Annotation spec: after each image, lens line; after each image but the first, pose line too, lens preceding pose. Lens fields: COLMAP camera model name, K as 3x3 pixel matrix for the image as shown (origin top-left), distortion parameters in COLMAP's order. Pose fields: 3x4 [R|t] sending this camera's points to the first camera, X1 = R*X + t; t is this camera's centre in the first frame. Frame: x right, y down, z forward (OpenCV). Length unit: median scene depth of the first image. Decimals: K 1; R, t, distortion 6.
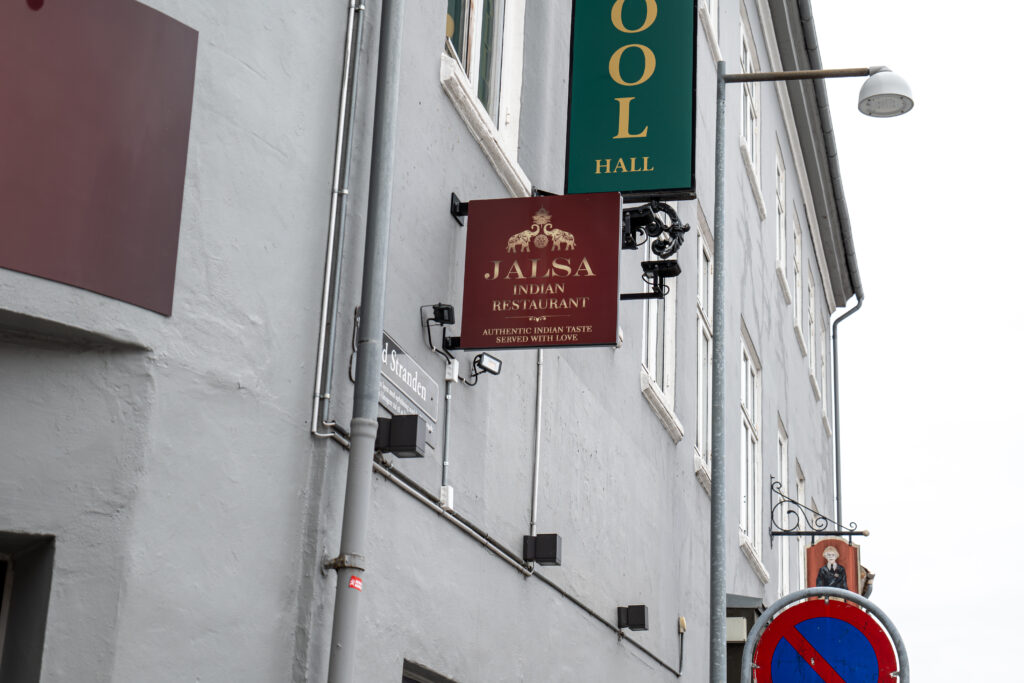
lens RADIAL K [[1704.0, 0, 512.0], [0, 1704.0, 341.5], [0, 0, 1]] dist [-0.014536, 0.008196]
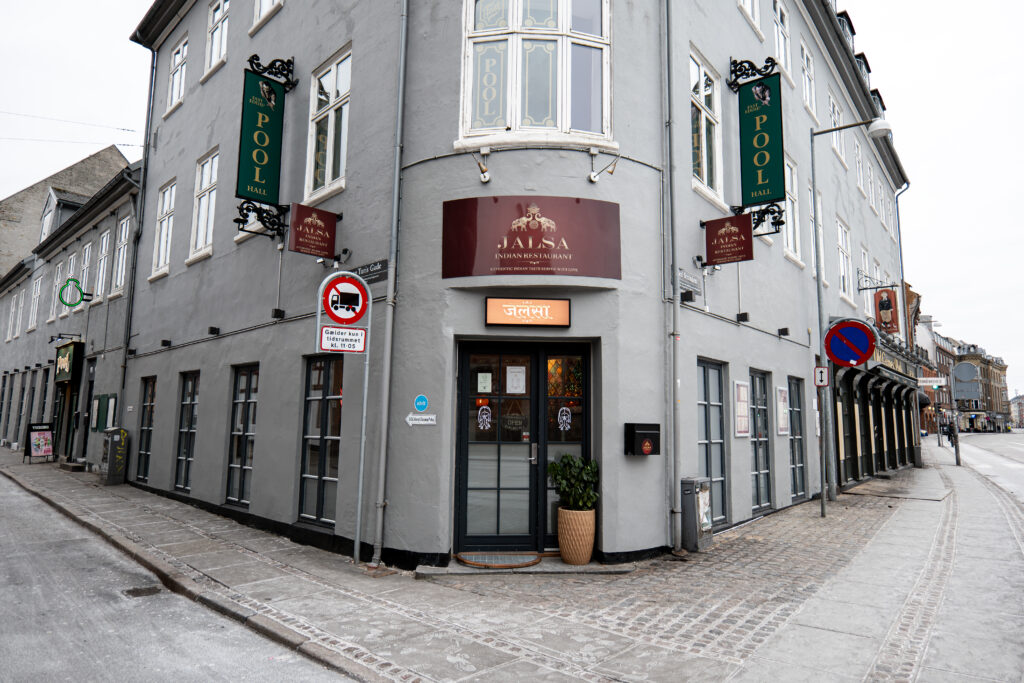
lens RADIAL K [[632.3, 0, 512.0], [0, 632.3, 341.5], [0, 0, 1]] dist [-0.002300, -0.000461]
pose [[0.914340, -0.088665, -0.395121, 0.091535], [0.155236, 0.977938, 0.139779, -0.077783], [0.374010, -0.189143, 0.907932, -0.314003]]
